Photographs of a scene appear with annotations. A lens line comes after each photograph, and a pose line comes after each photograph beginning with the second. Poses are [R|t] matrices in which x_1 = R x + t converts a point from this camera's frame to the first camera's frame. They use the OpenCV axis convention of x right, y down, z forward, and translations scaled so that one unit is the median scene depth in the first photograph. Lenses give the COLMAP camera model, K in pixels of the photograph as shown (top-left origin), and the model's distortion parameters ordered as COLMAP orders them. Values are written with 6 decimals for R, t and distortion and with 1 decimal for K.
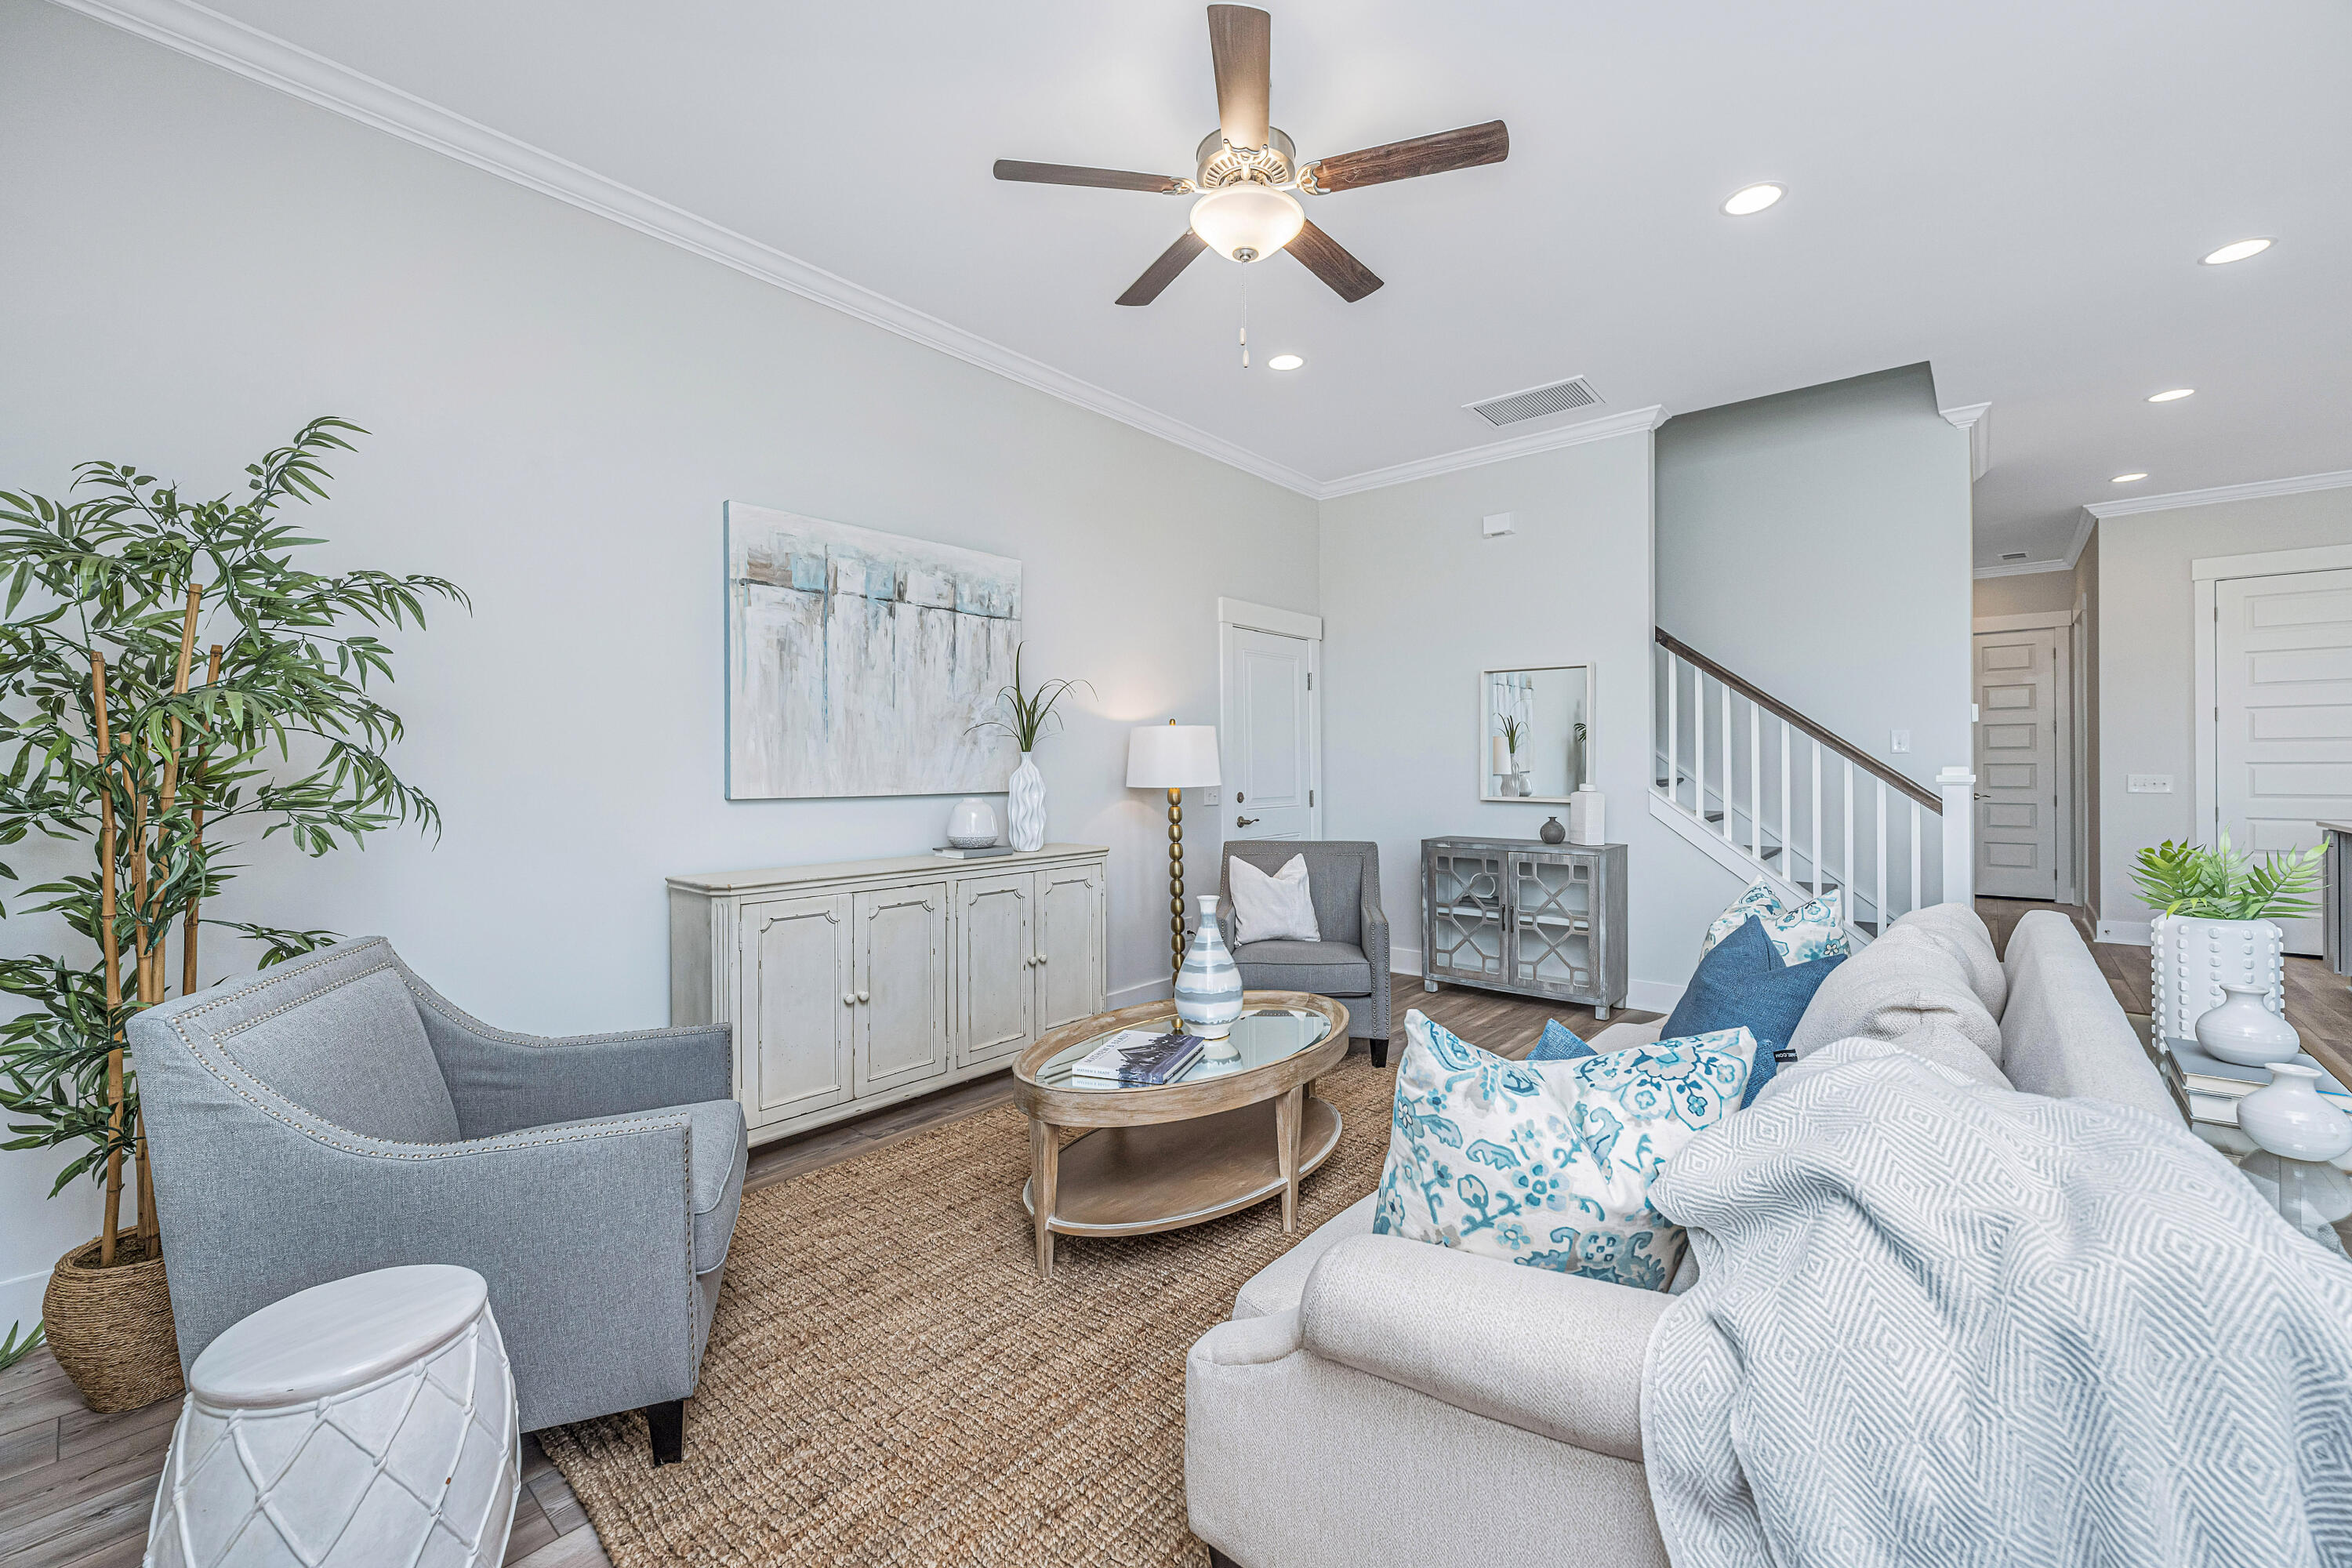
lens RADIAL K [[940.8, 0, 1185.6], [0, 940.8, 762.4], [0, 0, 1]] dist [0.000258, -0.000005]
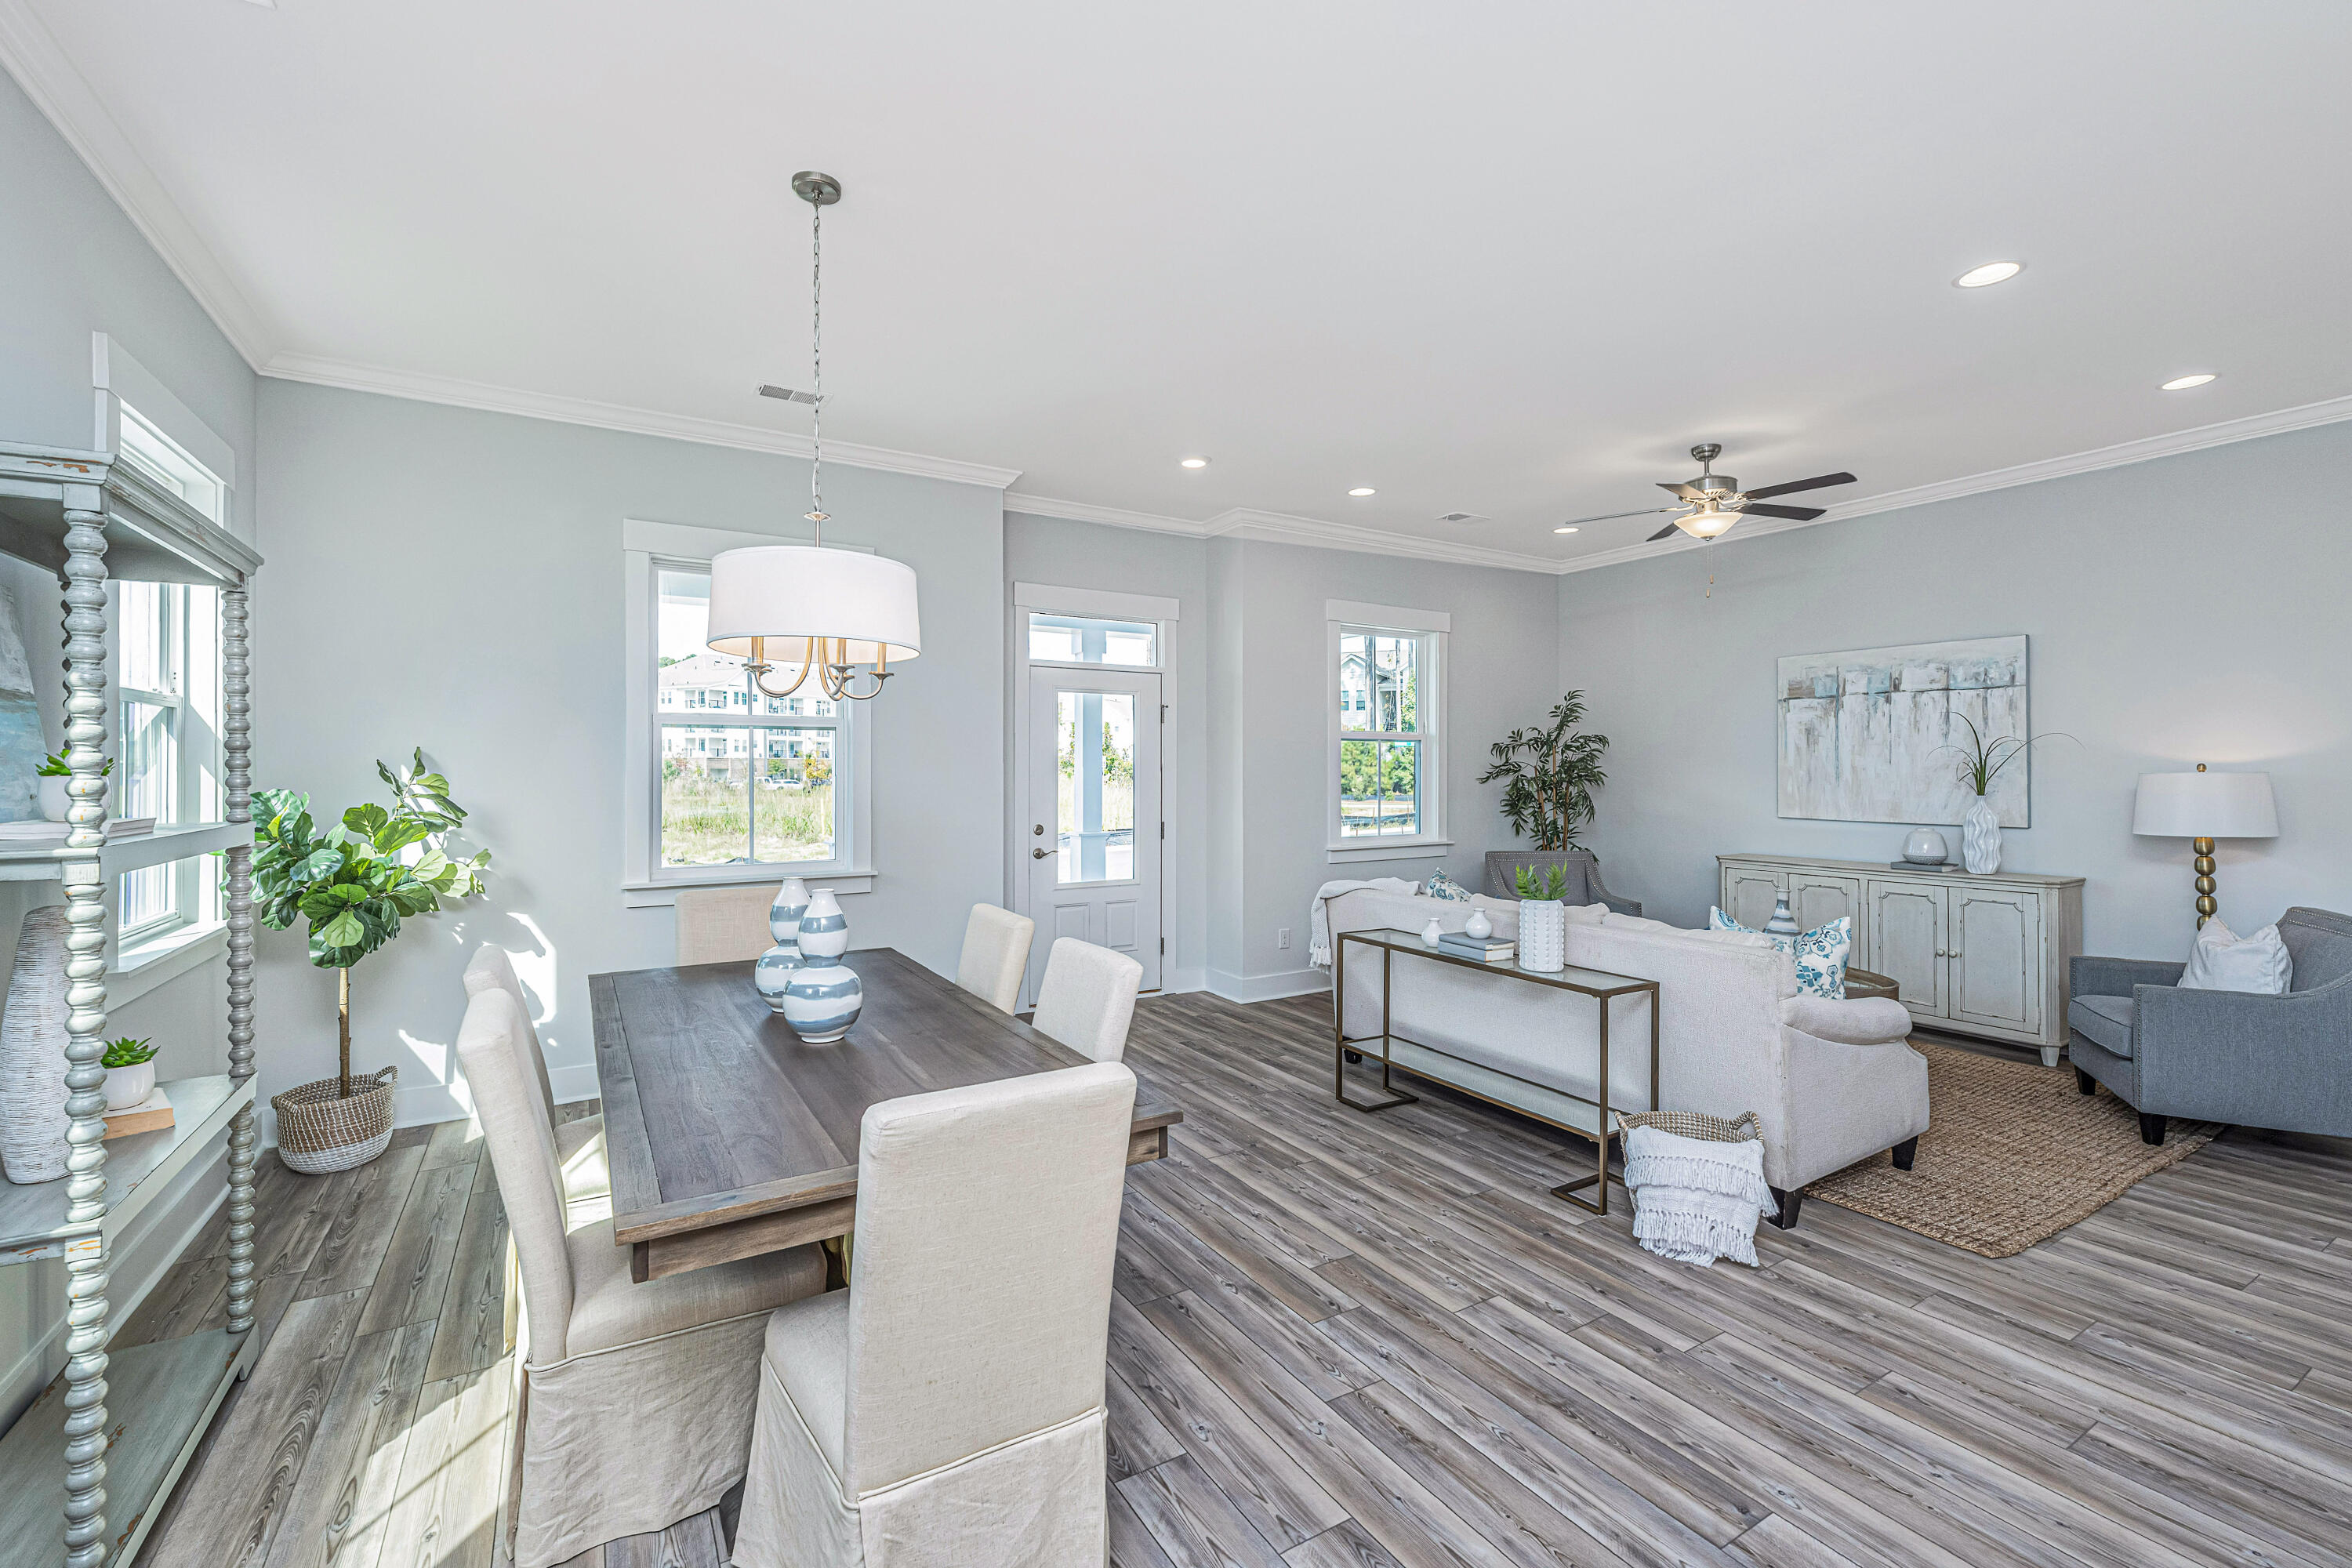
lens RADIAL K [[990.5, 0, 1172.8], [0, 990.5, 764.6], [0, 0, 1]] dist [0.000342, -0.000490]
pose [[-0.308817, 0.002290, -0.951119, 1.522871], [0.007041, 0.999975, 0.000122, -0.064466], [0.951095, -0.006659, -0.308826, 0.399421]]
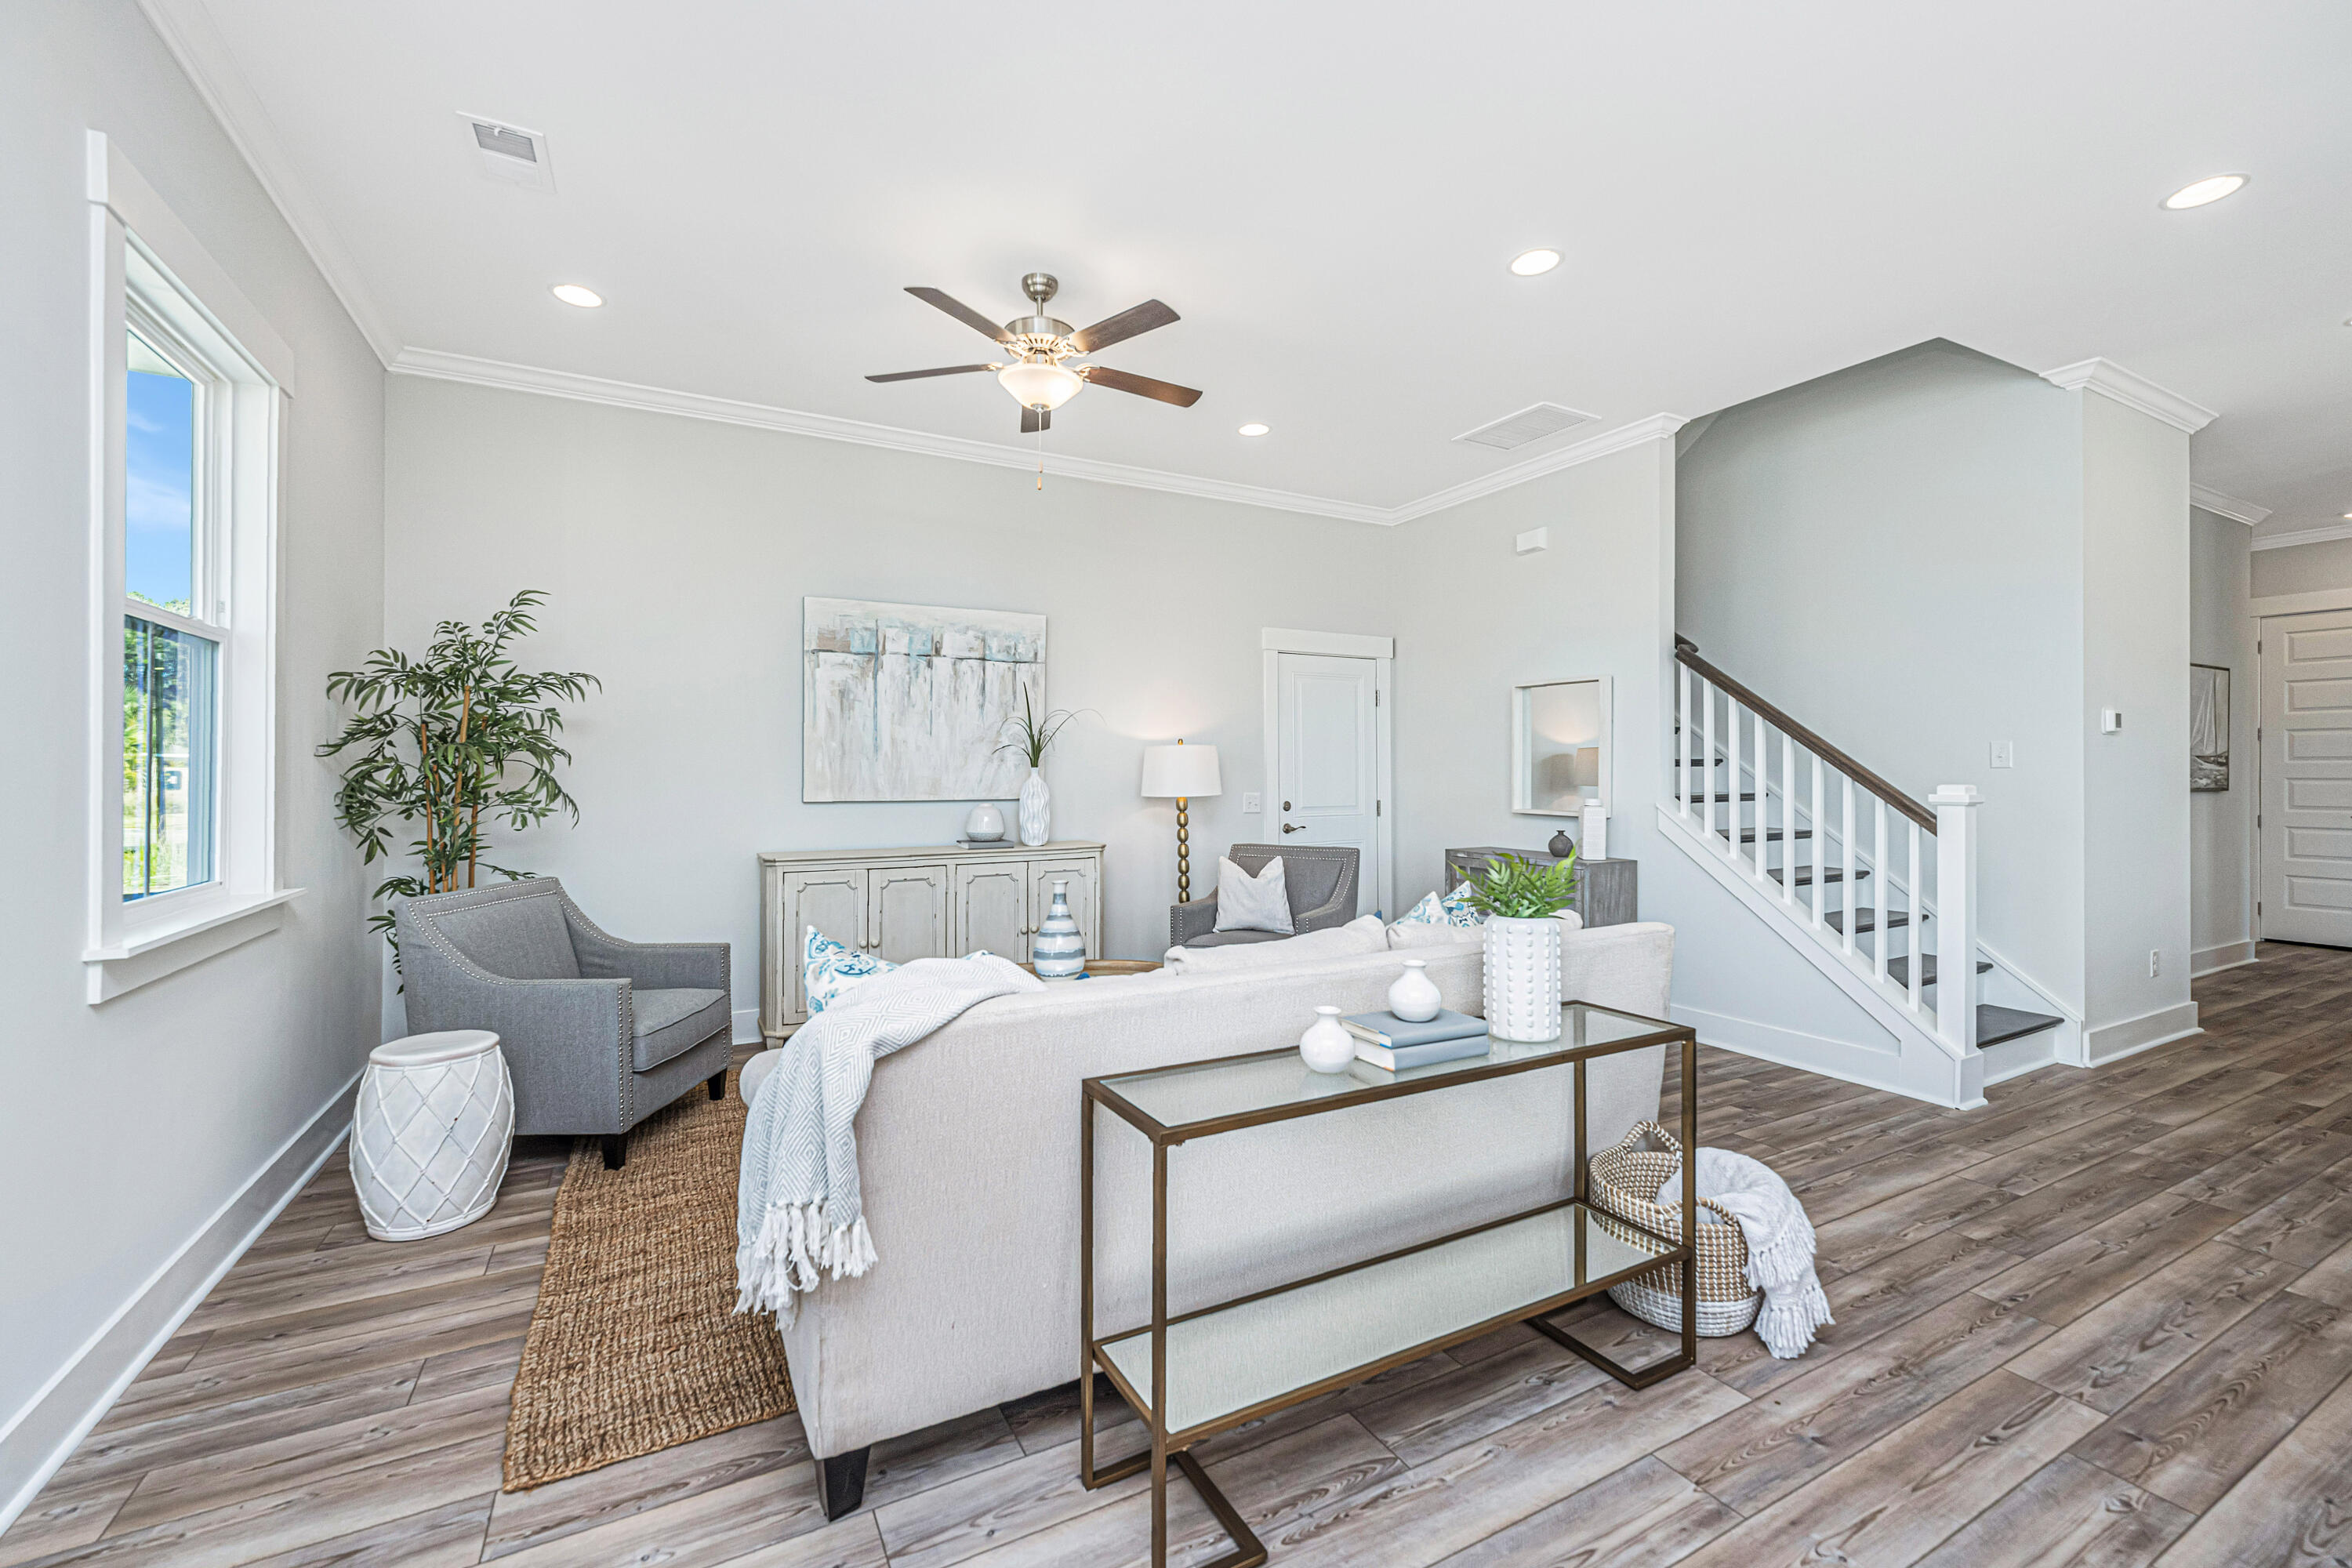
lens RADIAL K [[955.7, 0, 1170.6], [0, 955.7, 756.2], [0, 0, 1]] dist [0.000639, 0.000406]
pose [[0.930929, -0.003397, -0.365185, 0.503426], [-0.000818, 0.999935, -0.011386, -0.012820], [0.365200, 0.010898, 0.930865, -0.145515]]
